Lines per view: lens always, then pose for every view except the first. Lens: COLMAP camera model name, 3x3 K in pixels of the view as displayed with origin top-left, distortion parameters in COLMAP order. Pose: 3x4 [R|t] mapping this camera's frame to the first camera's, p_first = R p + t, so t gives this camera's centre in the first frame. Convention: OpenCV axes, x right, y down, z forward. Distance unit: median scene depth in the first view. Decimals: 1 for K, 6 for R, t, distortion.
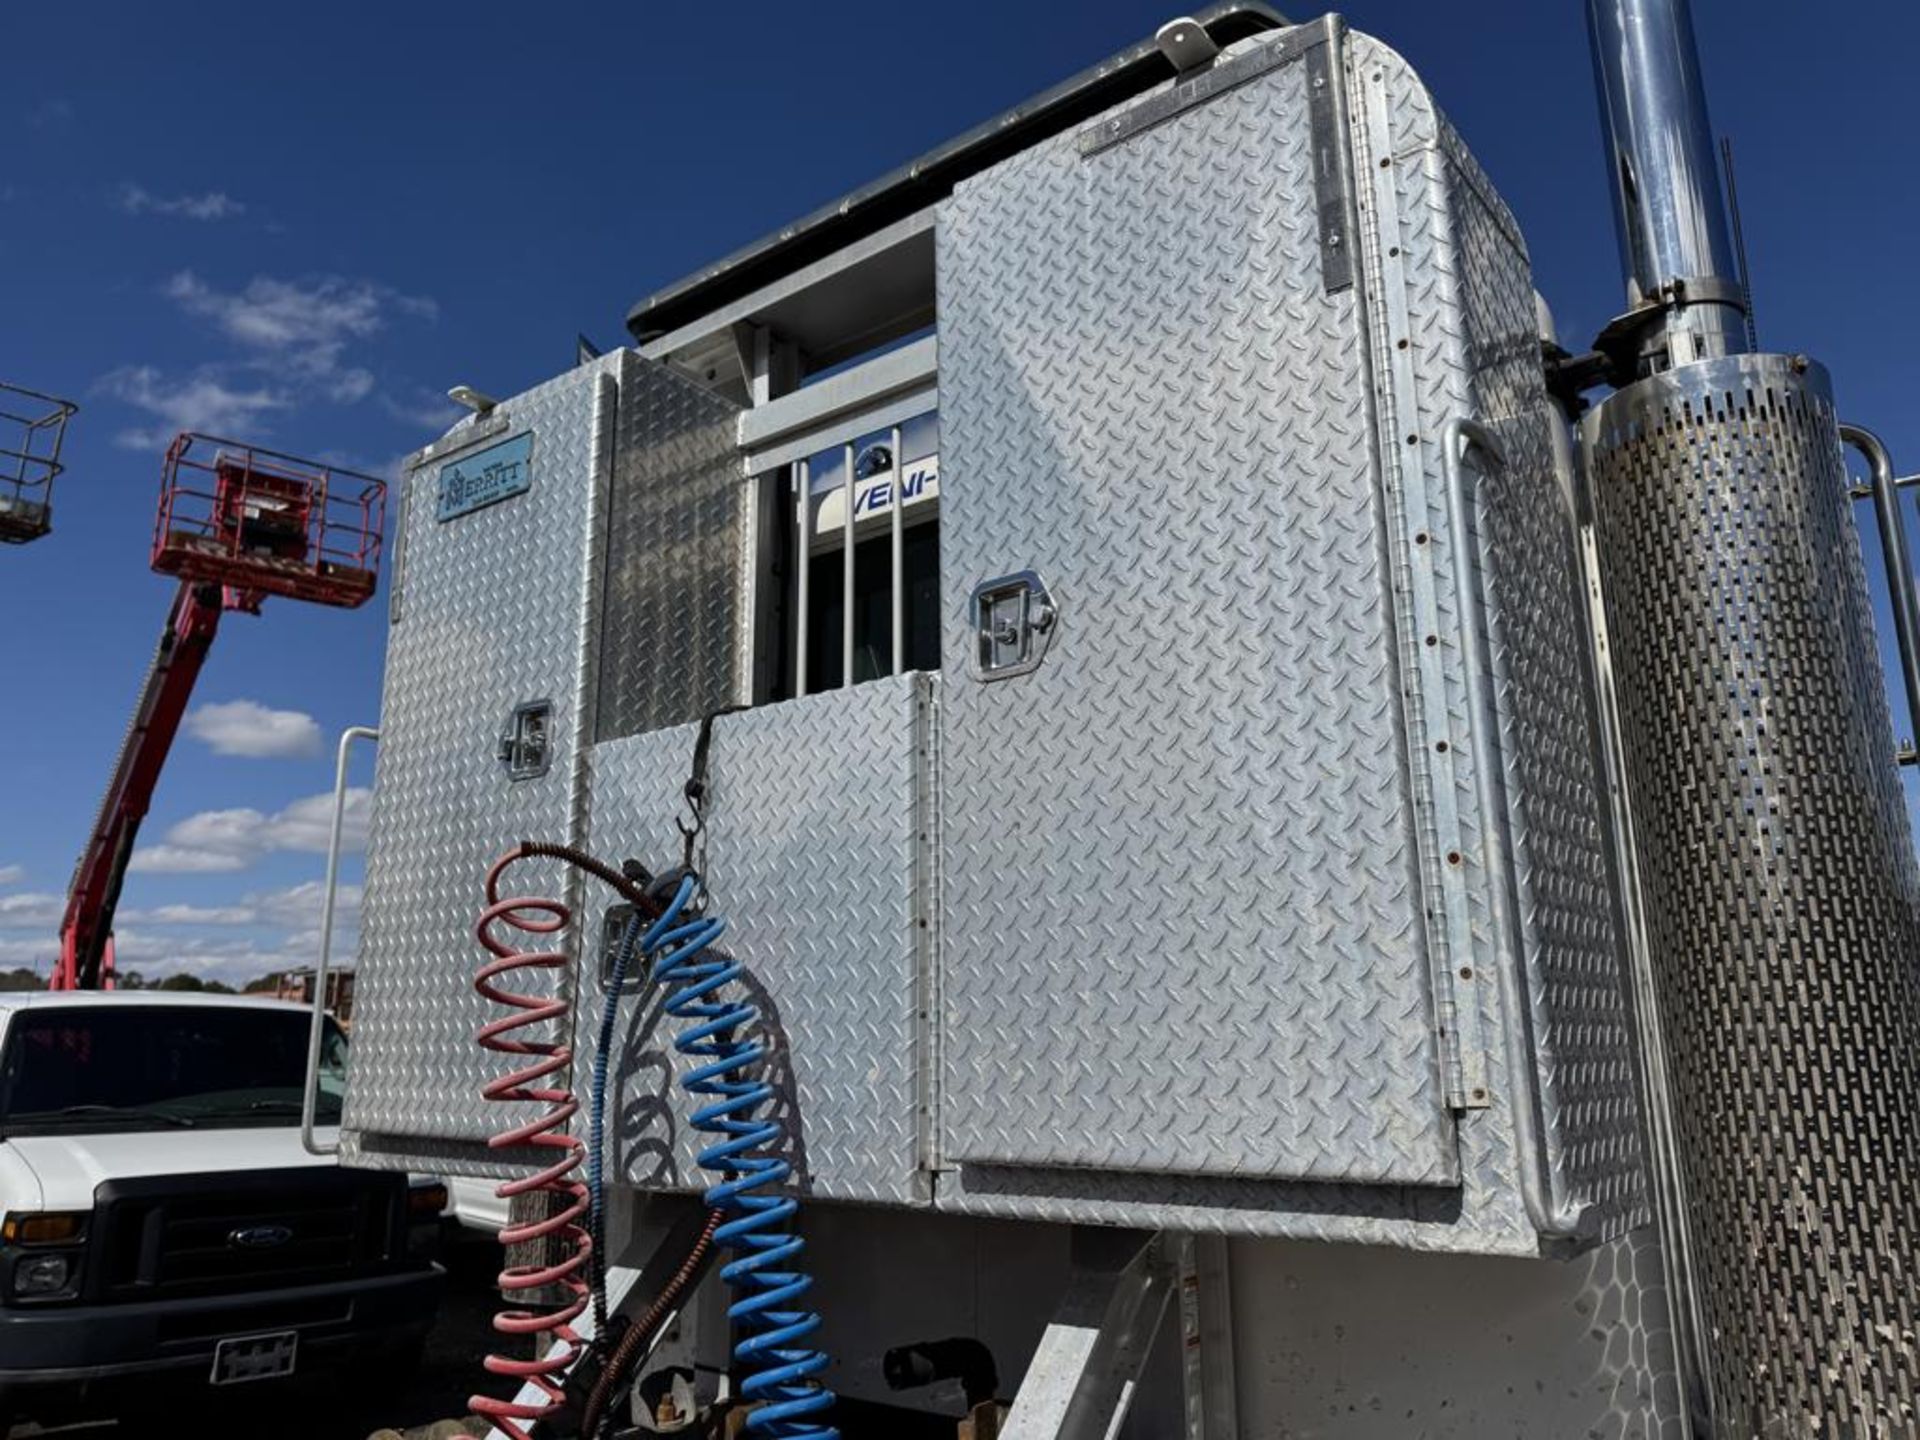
lens RADIAL K [[1358.1, 0, 955.3], [0, 1358.1, 722.1], [0, 0, 1]] dist [0.037972, -0.054105]
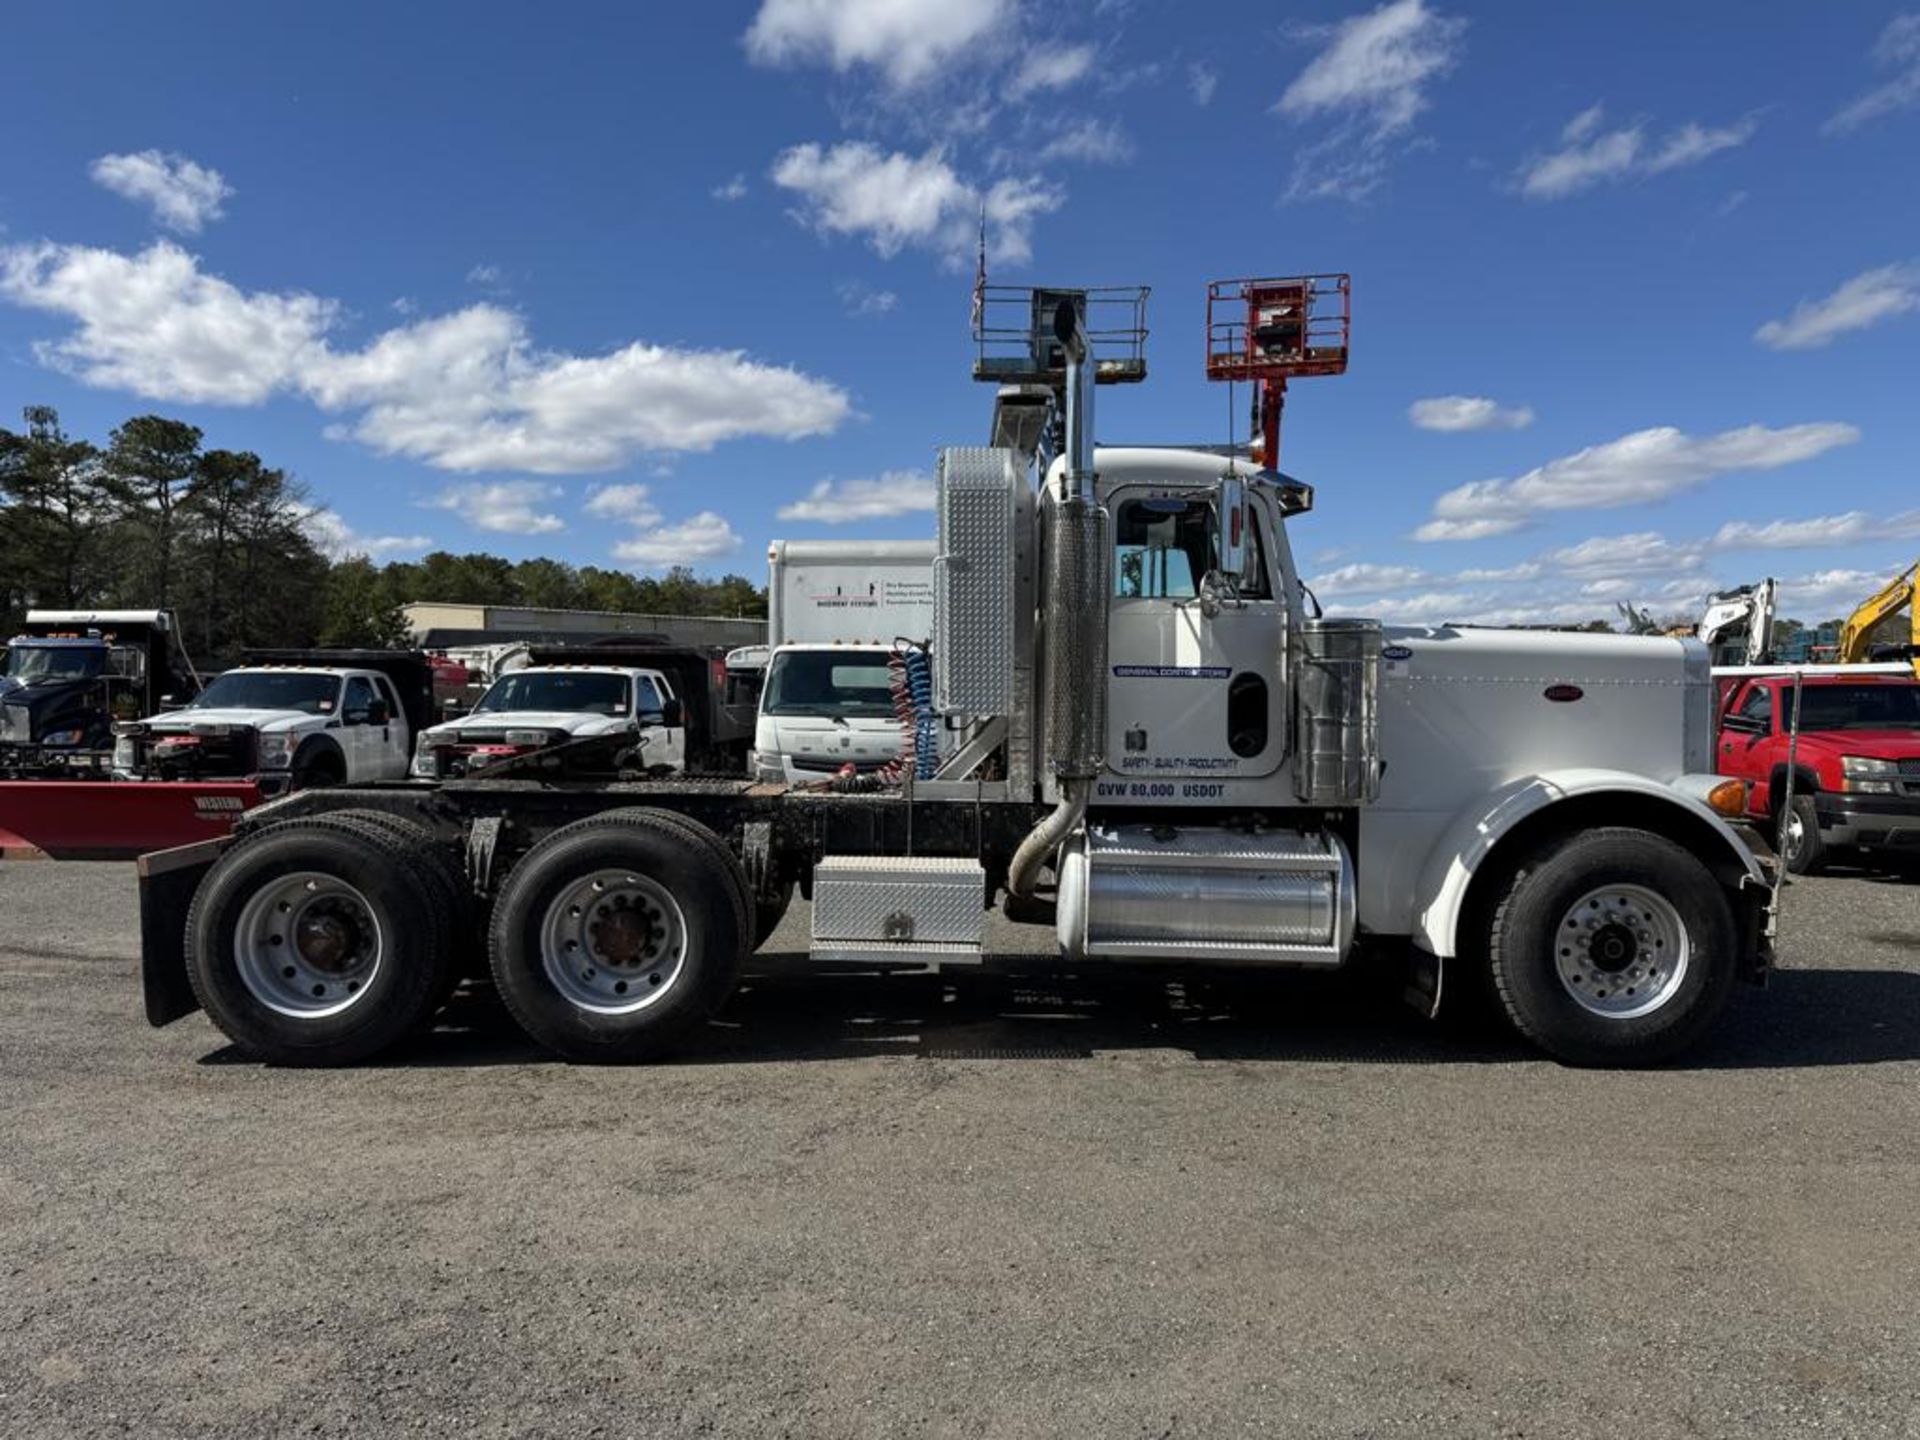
lens RADIAL K [[1303.0, 0, 957.2], [0, 1303.0, 743.1], [0, 0, 1]] dist [0.079607, -0.092106]
pose [[0.618822, 0.036590, -0.784679, 2.529495], [0.178013, 0.966395, 0.185450, -0.268824], [0.765096, -0.254443, 0.591513, -1.172563]]
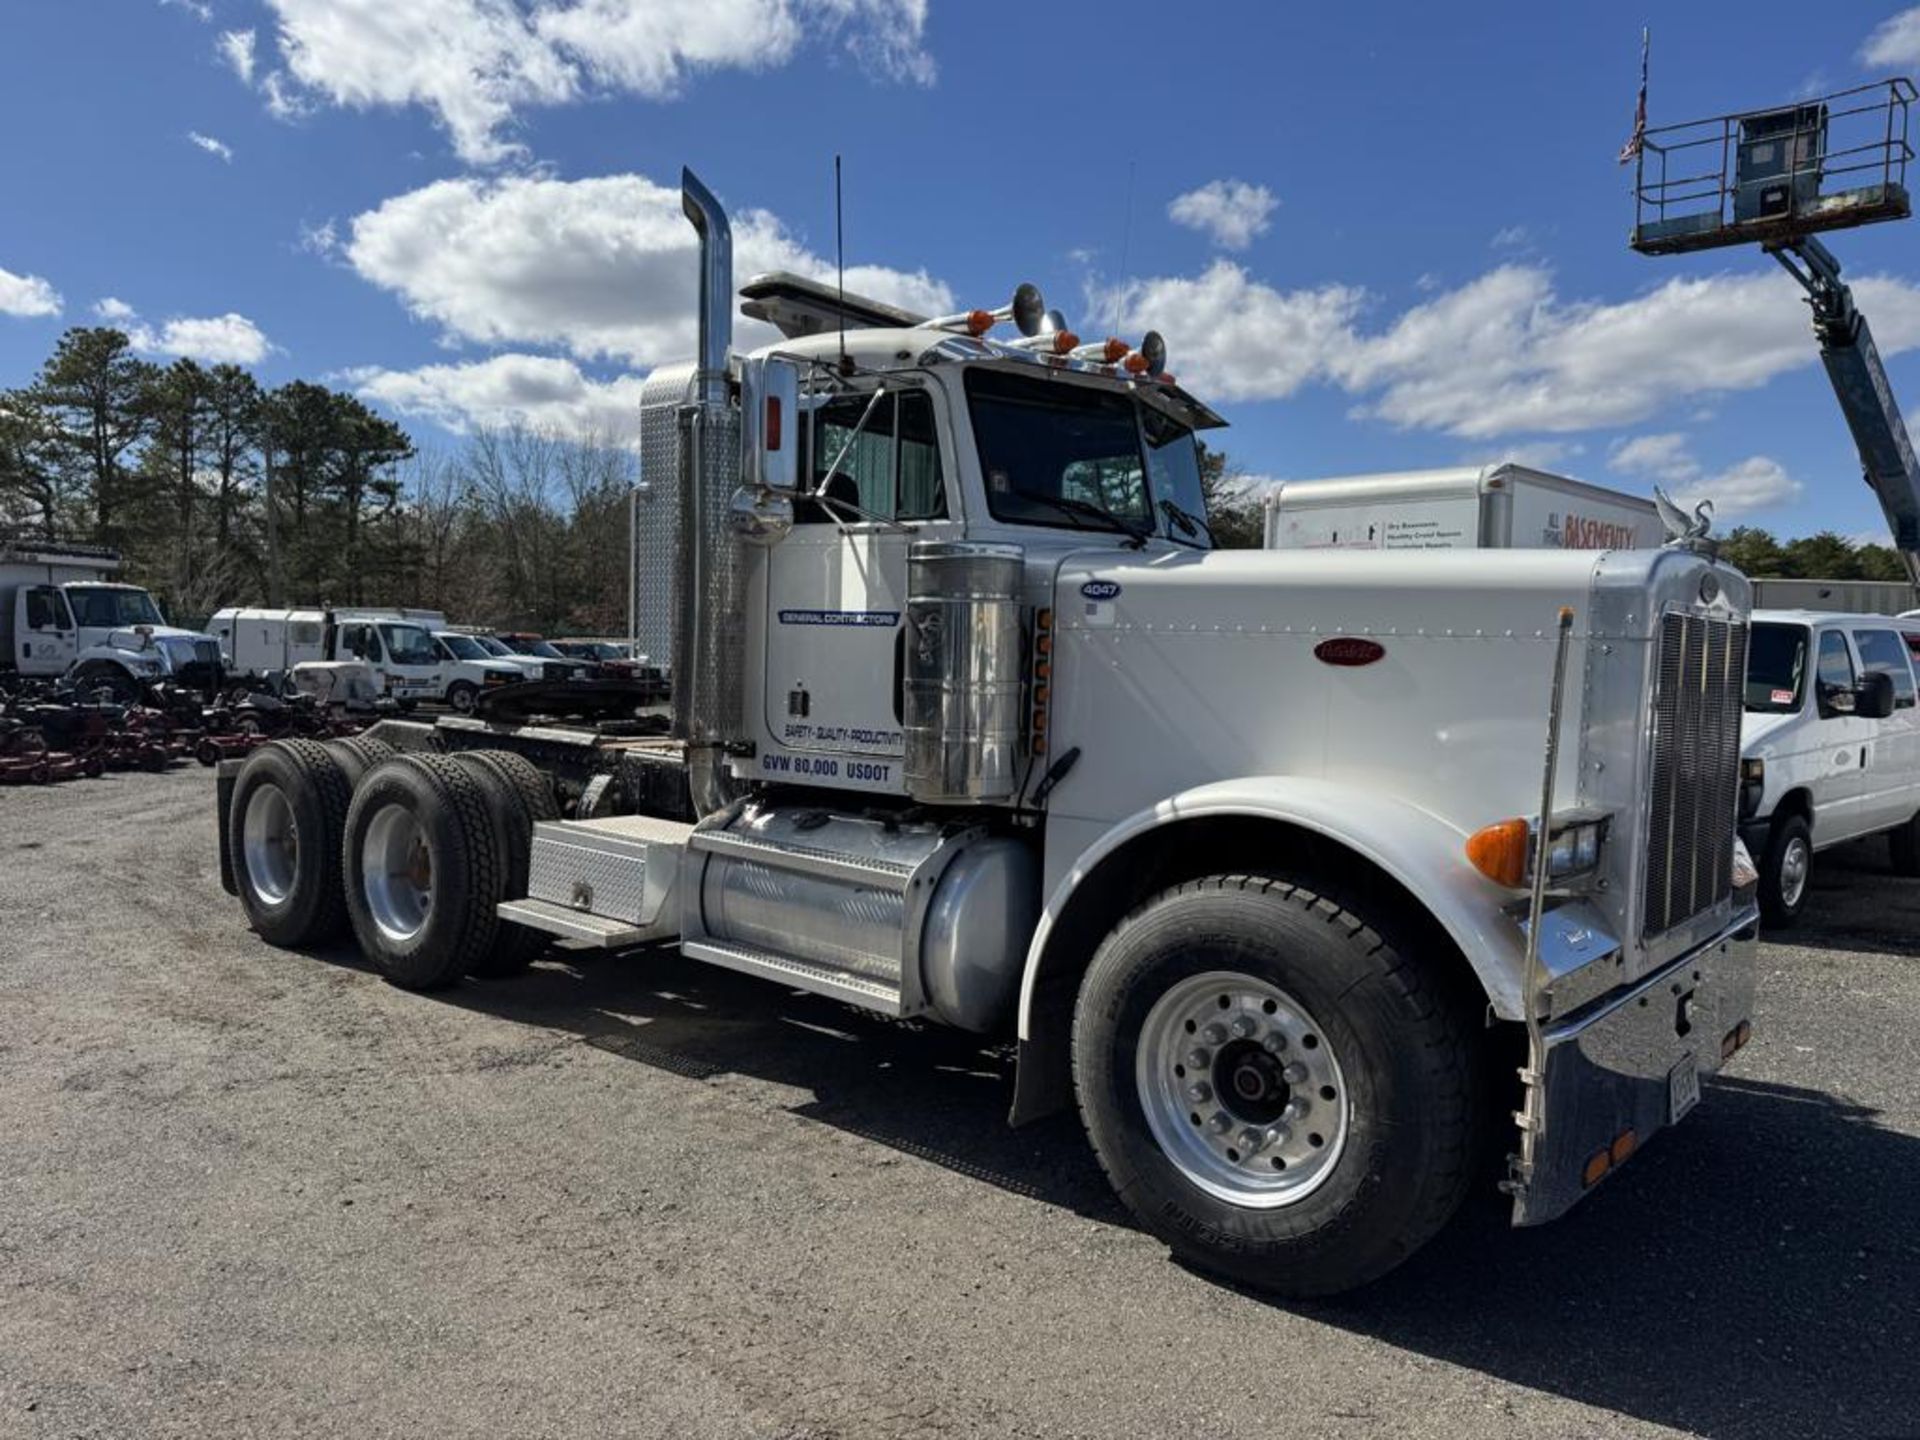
lens RADIAL K [[1339.5, 0, 962.7], [0, 1339.5, 725.7], [0, 0, 1]] dist [0.042637, -0.044042]
pose [[-0.038703, 0.060404, -0.997423, 2.879253], [0.215166, 0.975260, 0.050712, 0.322060], [0.975810, -0.212649, -0.050743, 1.277656]]
